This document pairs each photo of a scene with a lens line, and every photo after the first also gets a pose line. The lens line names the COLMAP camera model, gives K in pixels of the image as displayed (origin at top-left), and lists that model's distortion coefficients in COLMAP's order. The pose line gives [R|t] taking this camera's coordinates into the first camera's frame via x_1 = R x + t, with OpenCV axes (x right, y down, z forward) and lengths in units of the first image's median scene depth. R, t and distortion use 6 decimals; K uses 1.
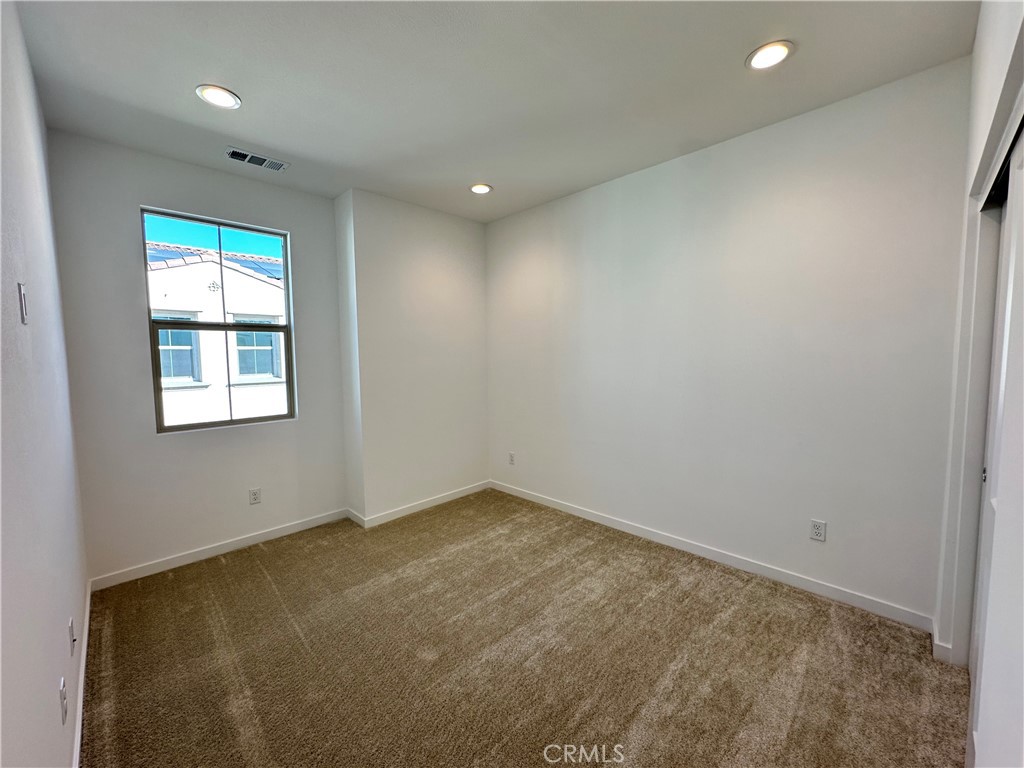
lens RADIAL K [[411.2, 0, 511.5], [0, 411.2, 380.3], [0, 0, 1]] dist [0.000037, -0.000073]
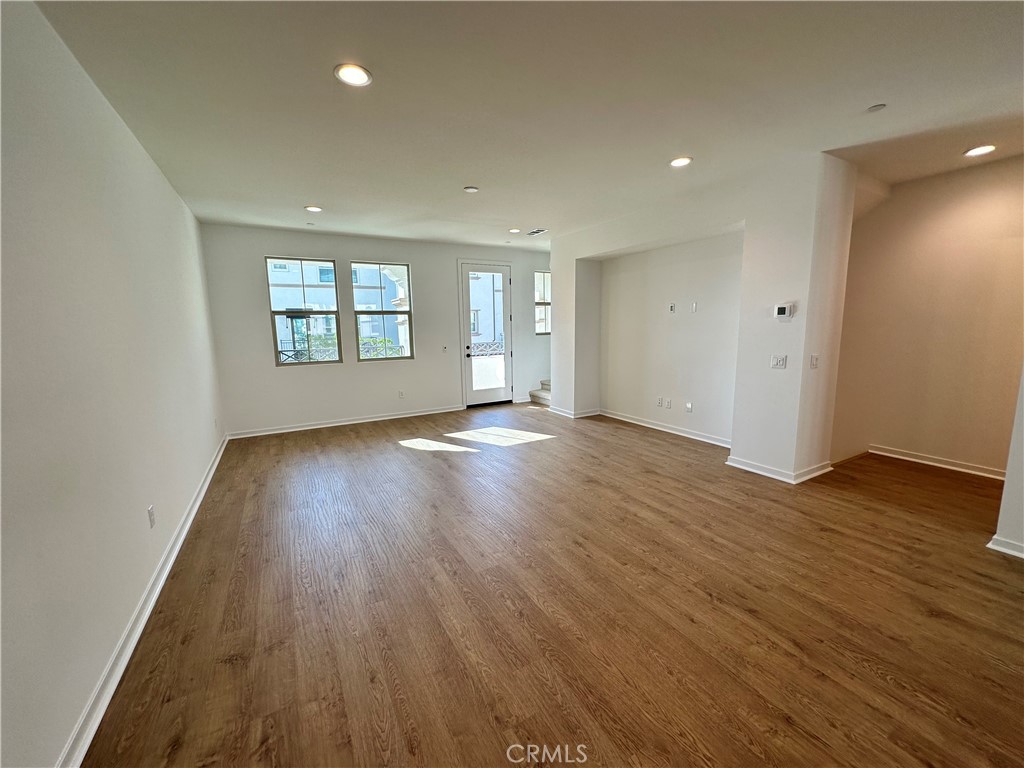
lens RADIAL K [[411.2, 0, 516.8], [0, 411.2, 387.8], [0, 0, 1]] dist [0.000037, -0.000073]
pose [[0.963546, 0.036284, -0.265071, 0.480526], [-0.012428, 0.995762, 0.091128, 0.045039], [0.267254, -0.084511, 0.959913, -0.776793]]
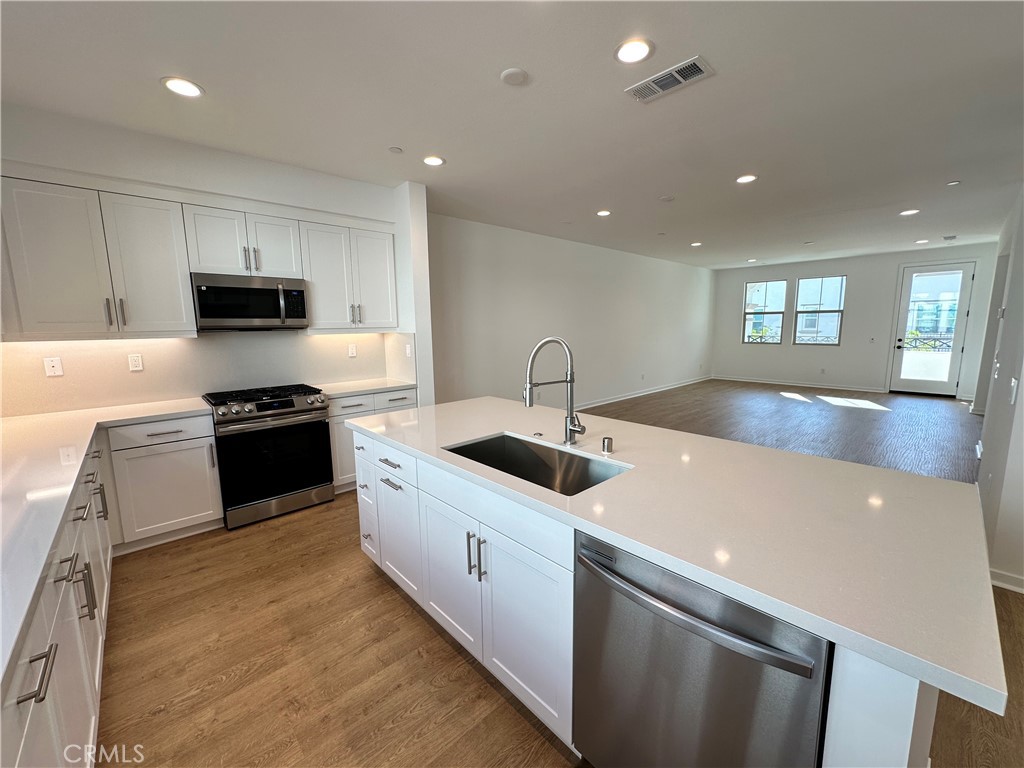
lens RADIAL K [[411.2, 0, 512.6], [0, 411.2, 379.7], [0, 0, 1]] dist [0.000037, -0.000073]
pose [[-0.042477, 0.163653, -0.985603, 2.166768], [-0.036633, 0.985575, 0.165227, -0.051692], [0.998426, 0.043124, -0.035869, -0.975899]]
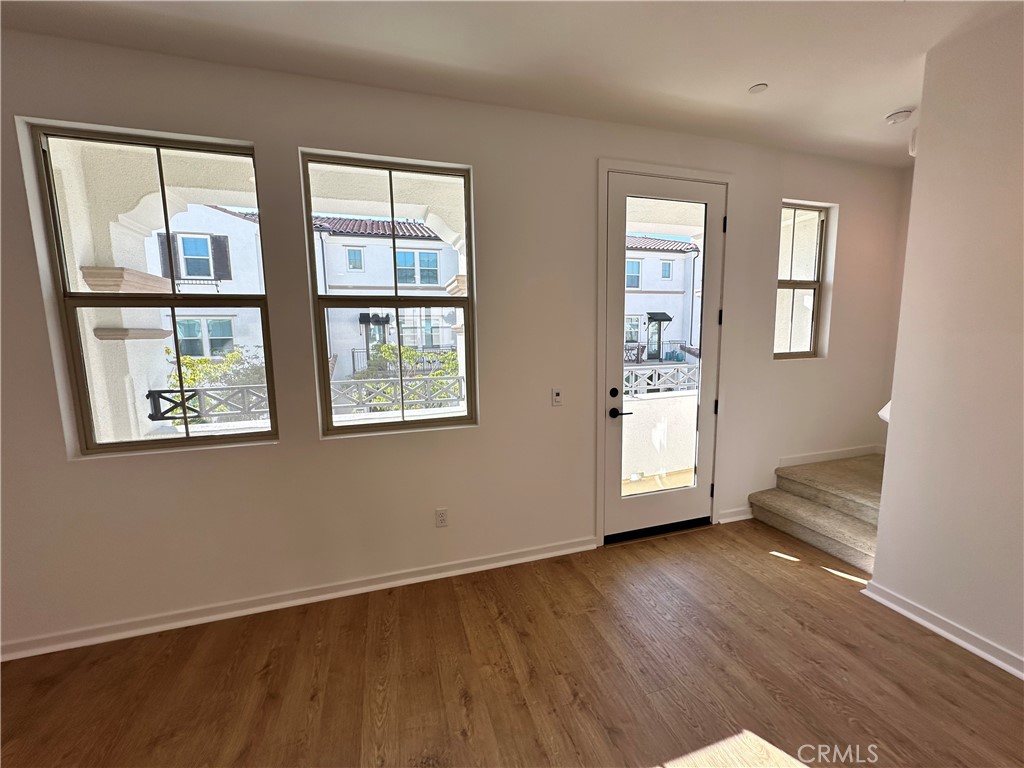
lens RADIAL K [[411.2, 0, 515.8], [0, 411.2, 384.8], [0, 0, 1]] dist [0.000037, -0.000073]
pose [[0.888656, 0.058586, -0.454817, -0.119290], [-0.025266, 0.996554, 0.079002, -0.039321], [0.457878, -0.058714, 0.887074, 0.364028]]
